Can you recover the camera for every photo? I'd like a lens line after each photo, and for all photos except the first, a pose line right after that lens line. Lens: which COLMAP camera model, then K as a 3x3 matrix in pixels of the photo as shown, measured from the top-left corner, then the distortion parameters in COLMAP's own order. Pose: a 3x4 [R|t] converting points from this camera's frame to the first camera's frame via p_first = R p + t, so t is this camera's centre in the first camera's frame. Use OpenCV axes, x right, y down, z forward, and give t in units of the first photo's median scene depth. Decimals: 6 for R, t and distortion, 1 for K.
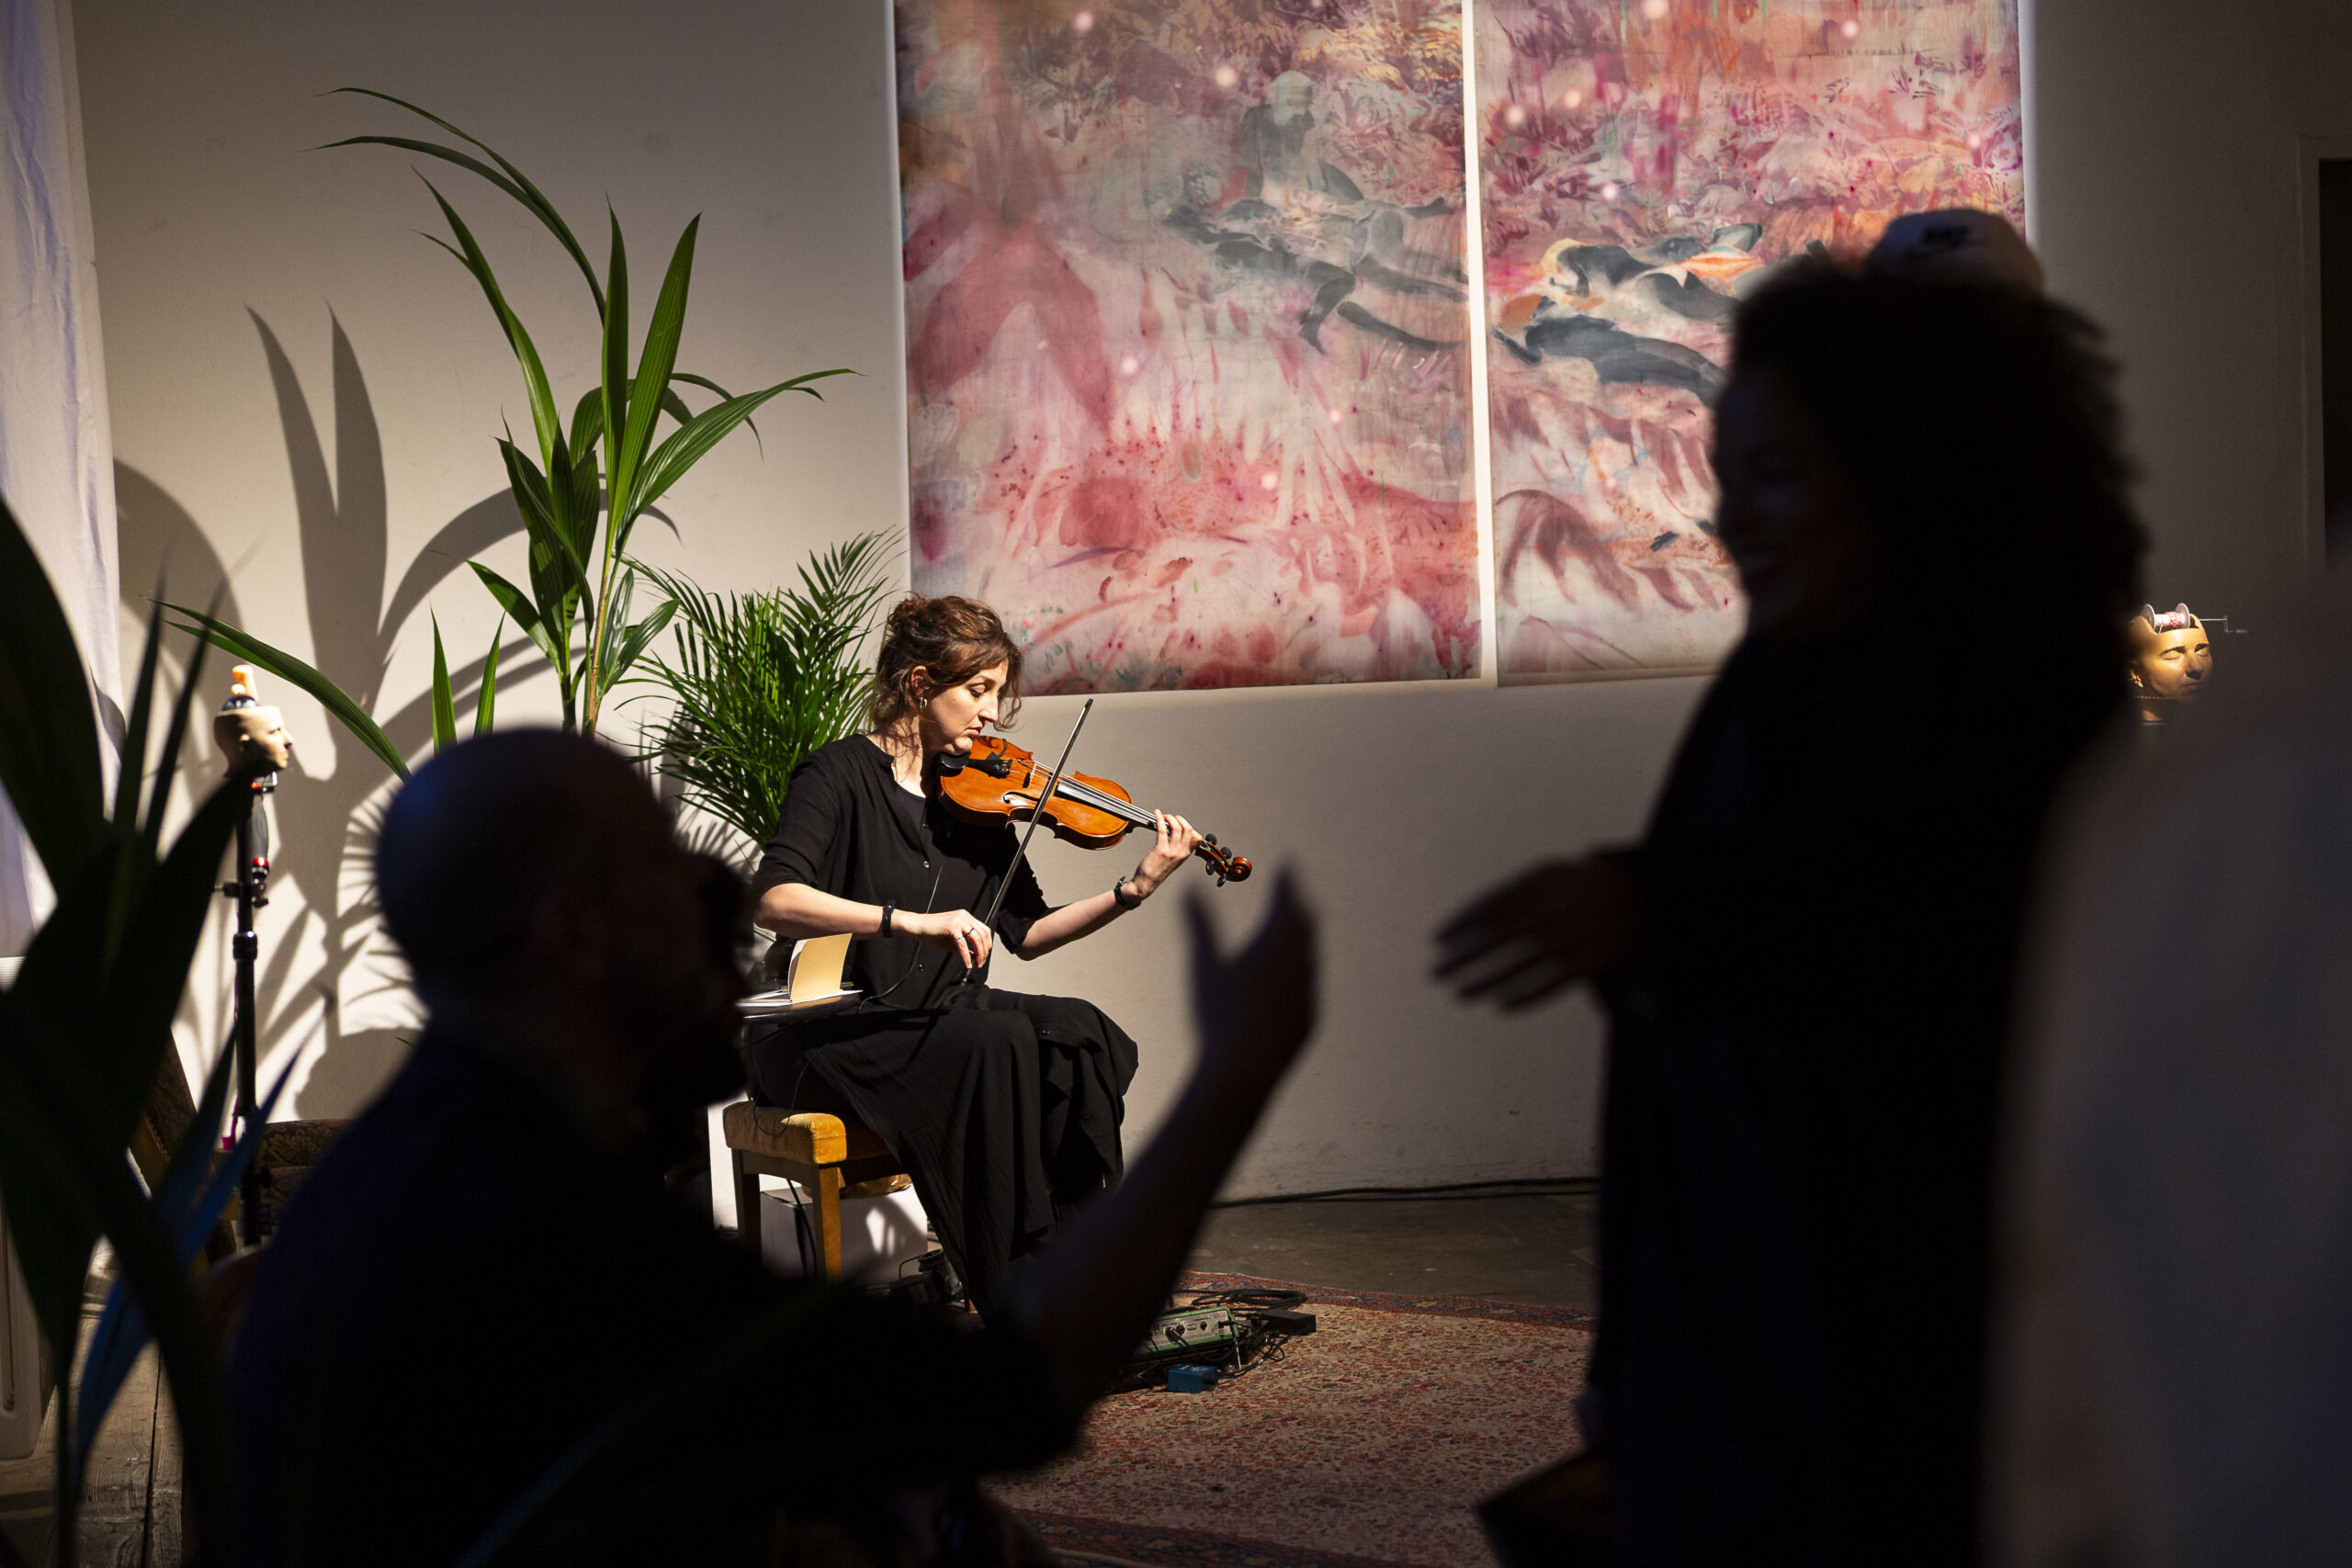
lens RADIAL K [[4779.3, 0, 1176.0], [0, 4779.3, 785.9], [0, 0, 1]] dist [0.026665, 0.000000]
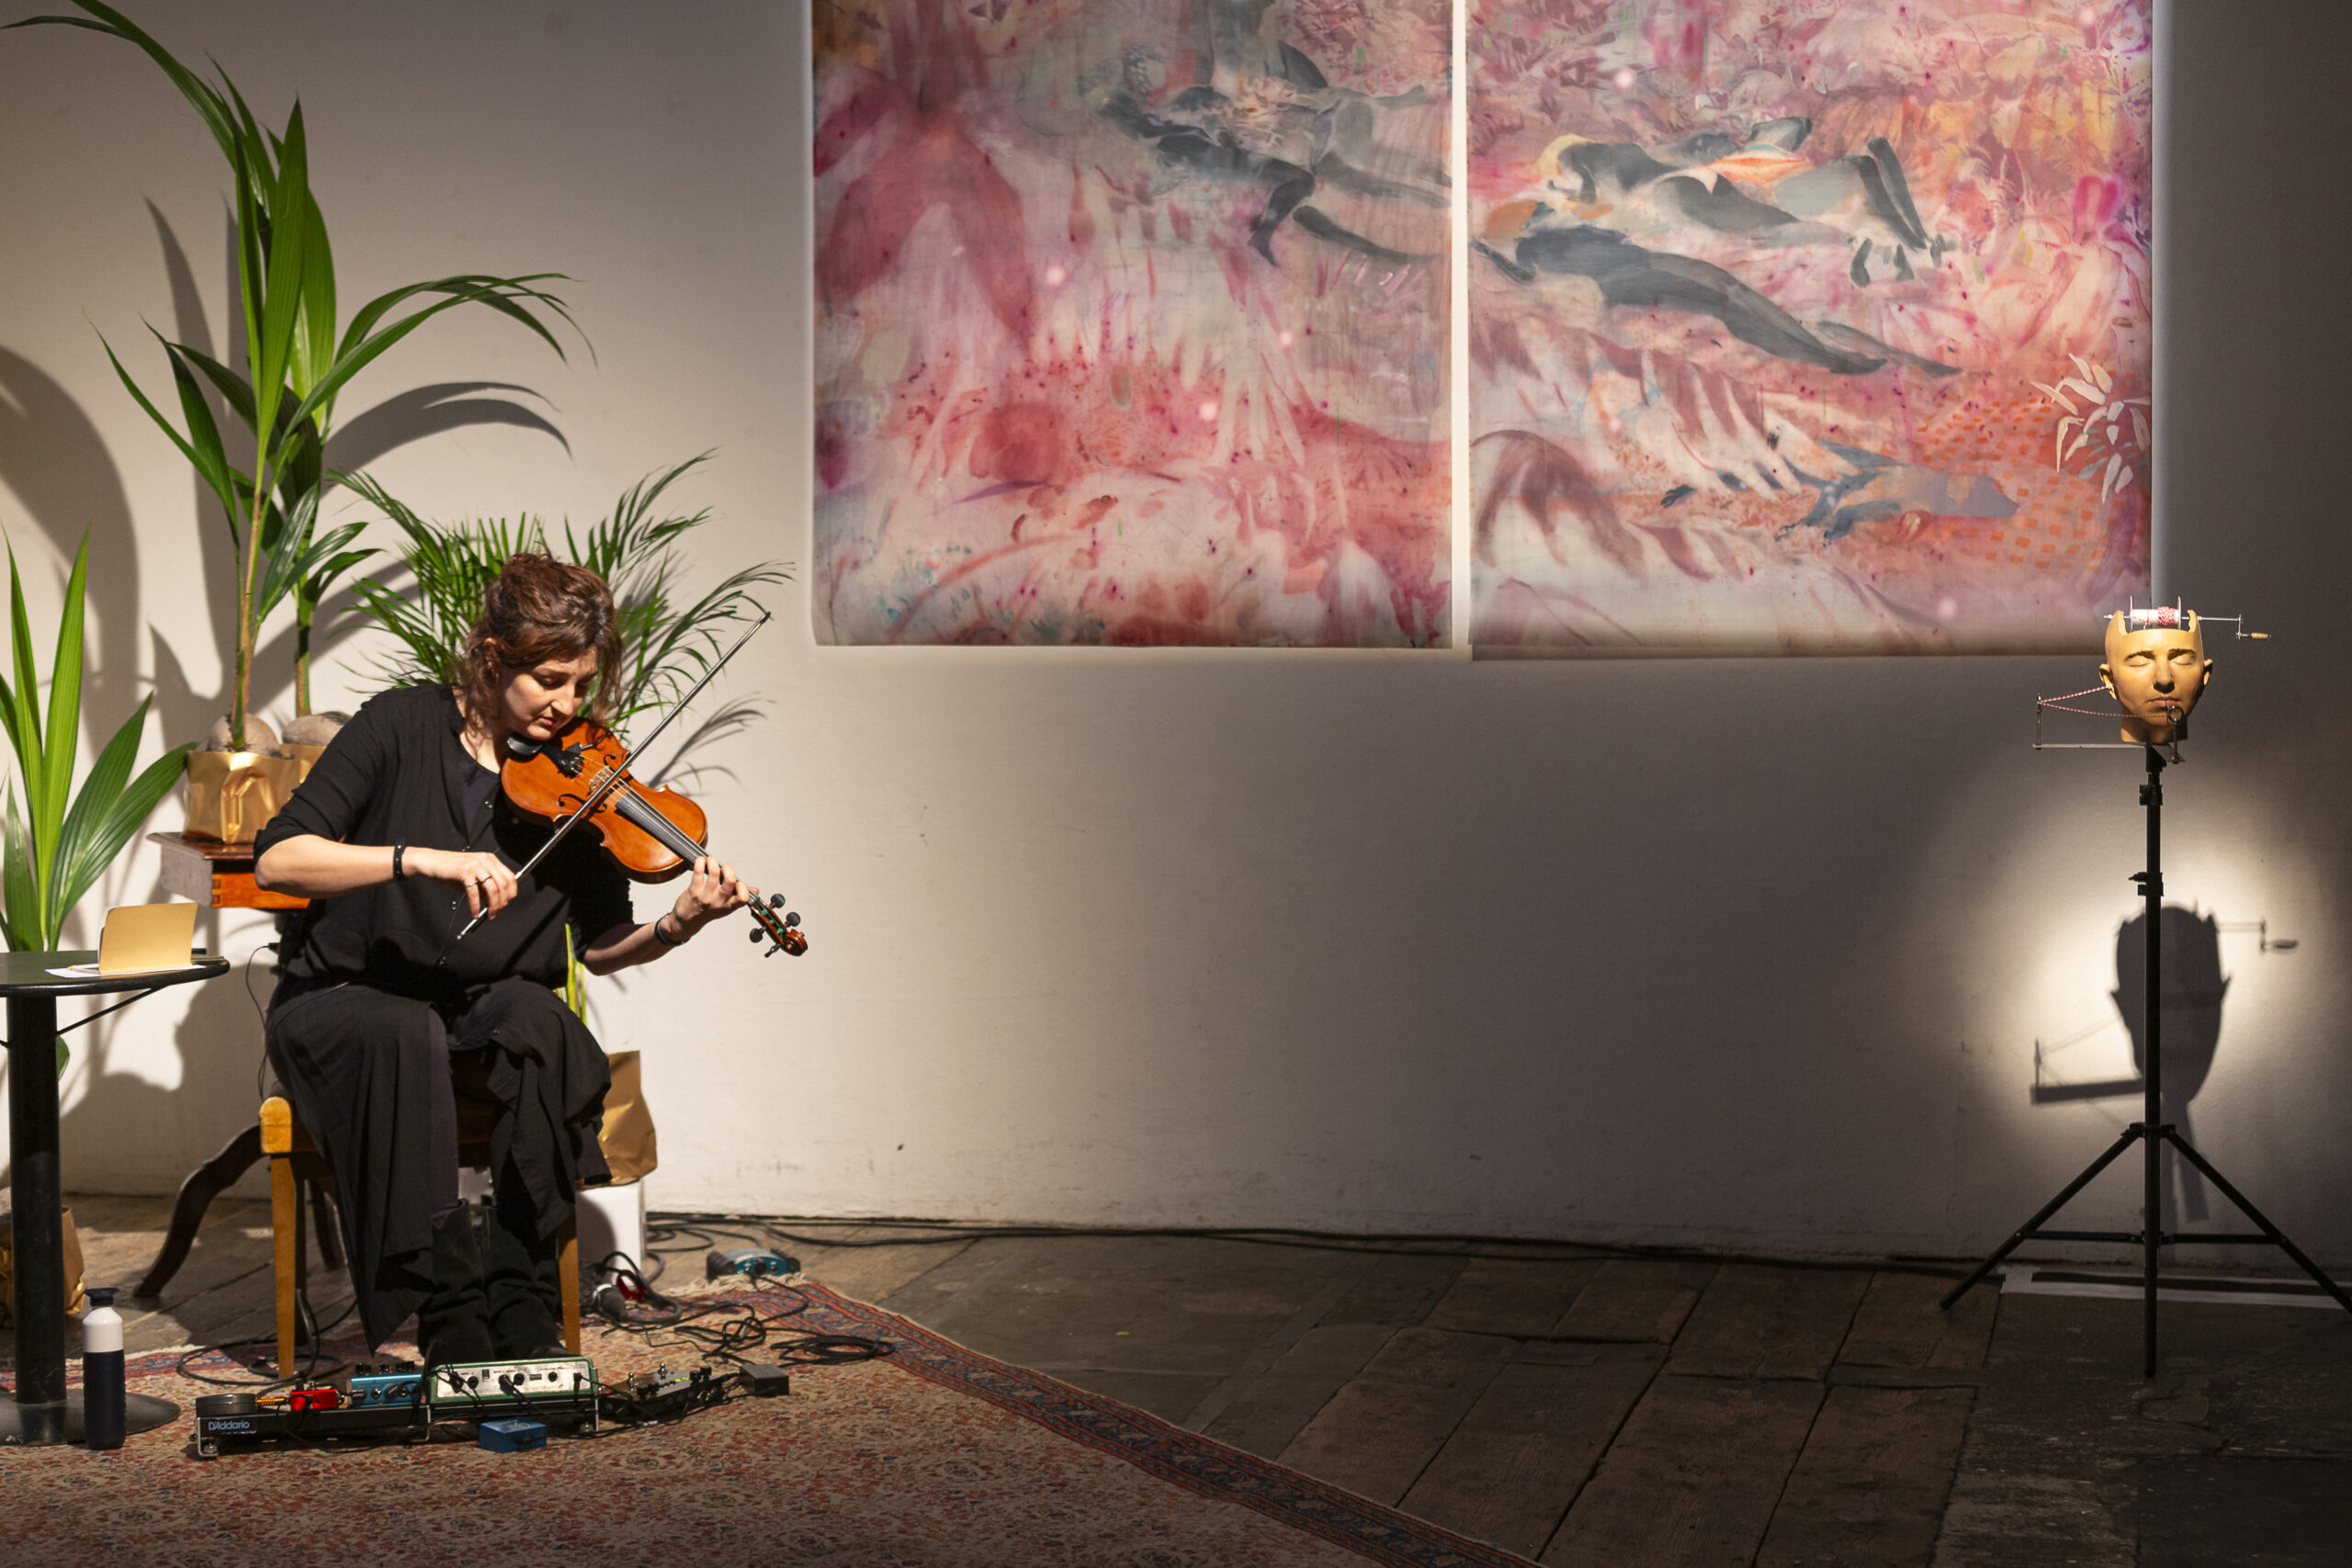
lens RADIAL K [[4779.3, 0, 1176.1], [0, 4779.3, 781.0], [0, 0, 1]] dist [0.026665, 0.000000]
pose [[0.920284, 0.058097, -0.386914, 0.353335], [-0.050151, 0.998272, 0.030610, -0.022752], [0.388024, -0.008766, 0.921608, 0.193244]]
